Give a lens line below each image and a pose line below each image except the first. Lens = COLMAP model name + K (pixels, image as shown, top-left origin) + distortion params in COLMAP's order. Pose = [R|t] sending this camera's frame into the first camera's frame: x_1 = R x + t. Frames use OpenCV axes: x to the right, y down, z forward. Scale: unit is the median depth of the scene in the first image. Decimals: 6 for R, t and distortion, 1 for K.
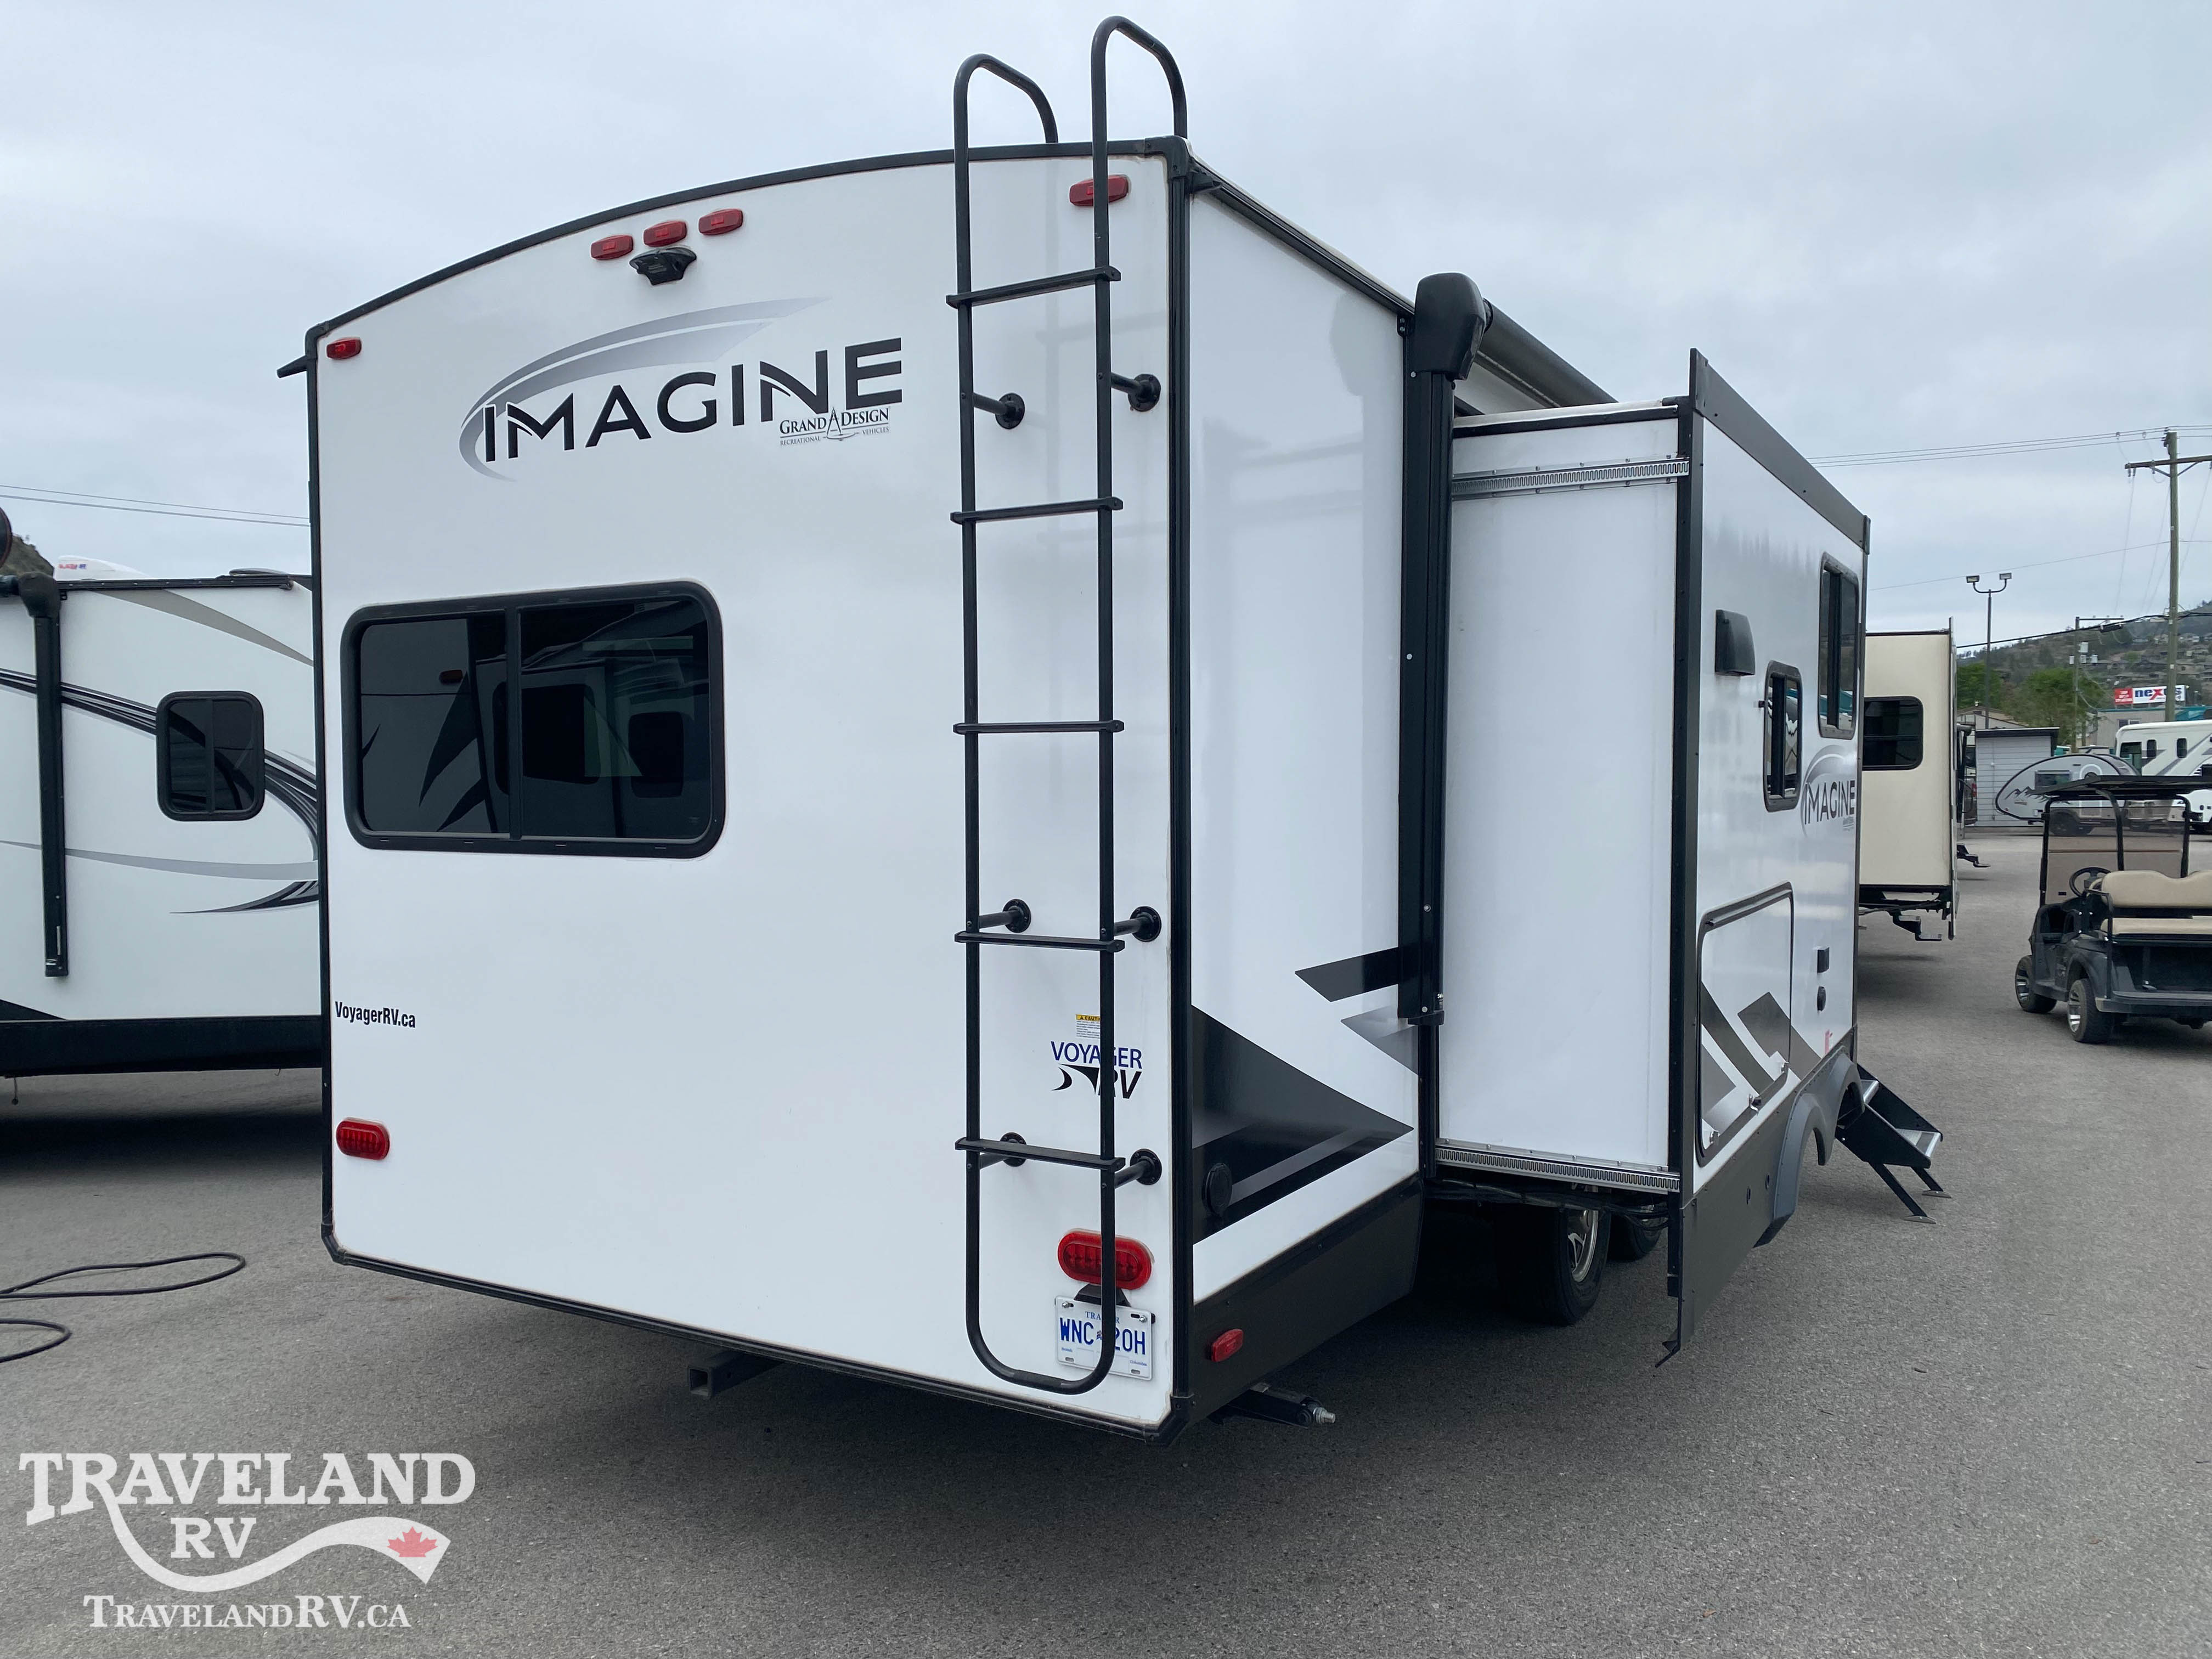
lens RADIAL K [[1651.8, 0, 1106.0], [0, 1651.8, 829.5], [0, 0, 1]] dist [0.131067, -0.159220]
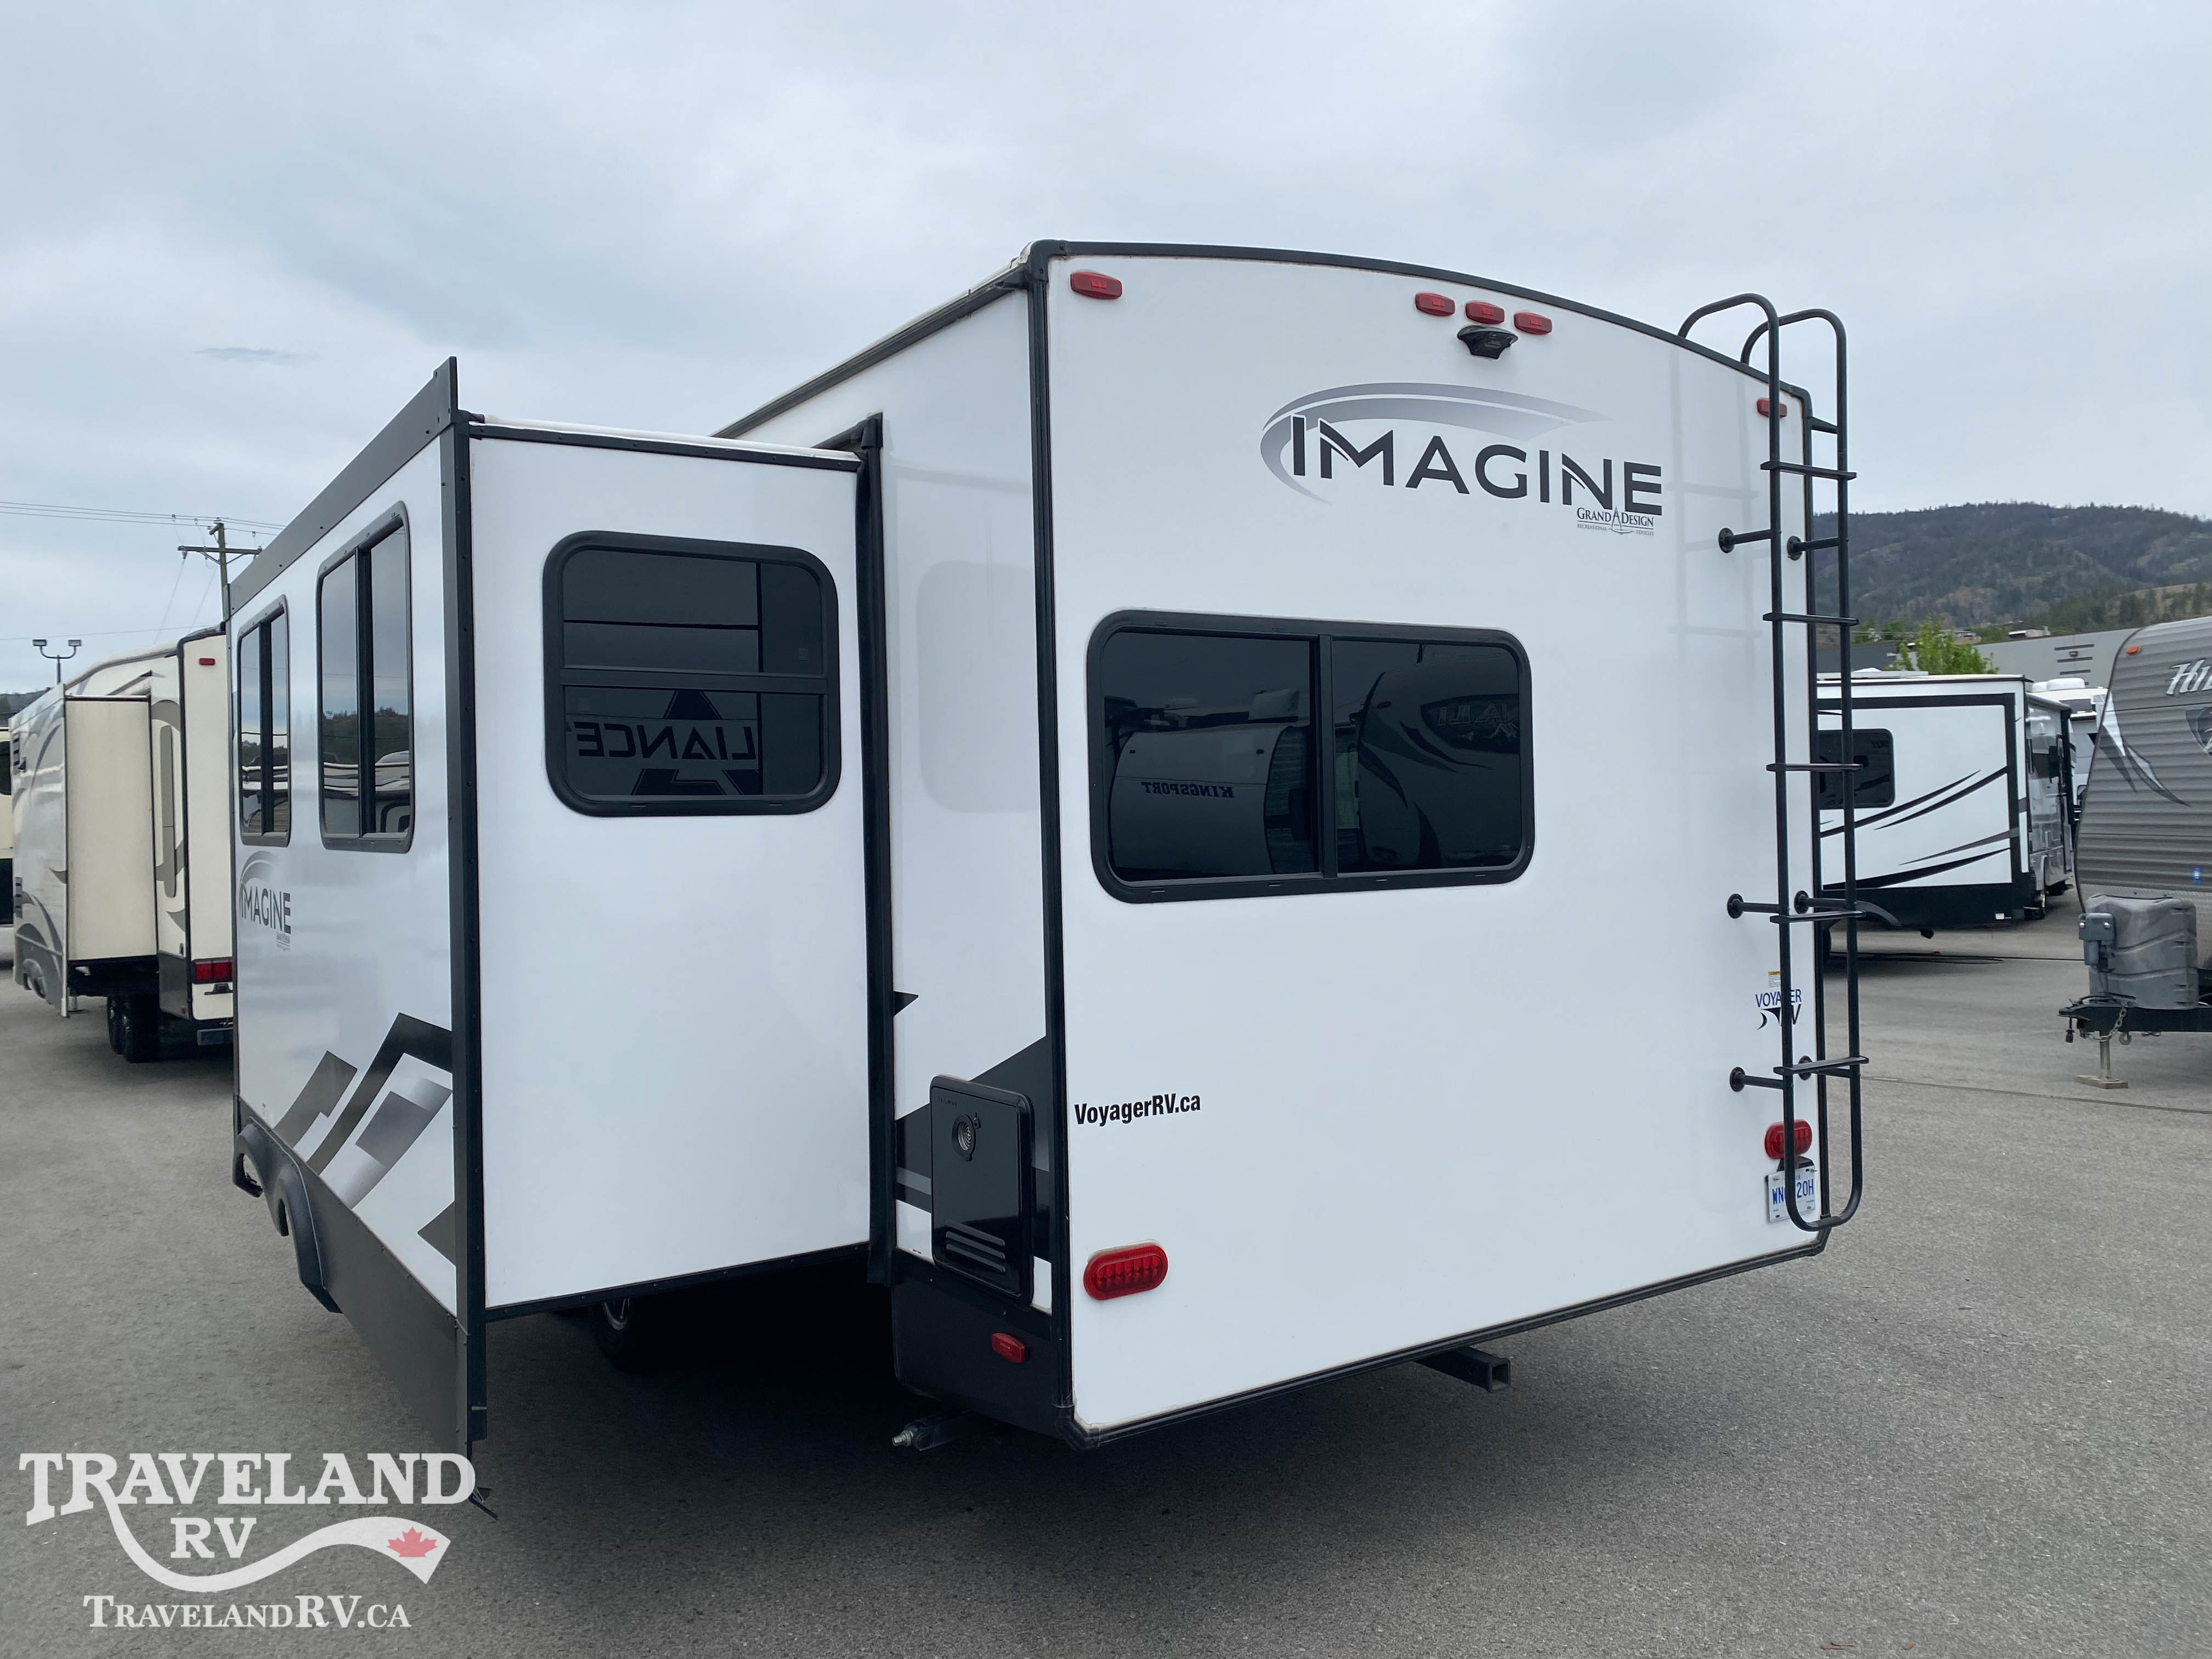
lens RADIAL K [[1651.8, 0, 1106.0], [0, 1651.8, 829.5], [0, 0, 1]] dist [0.131067, -0.159220]
pose [[0.428559, -0.010462, 0.903453, -1.352732], [0.049957, 0.998678, -0.012133, -0.018208], [-0.902132, 0.050334, 0.428515, 0.771408]]
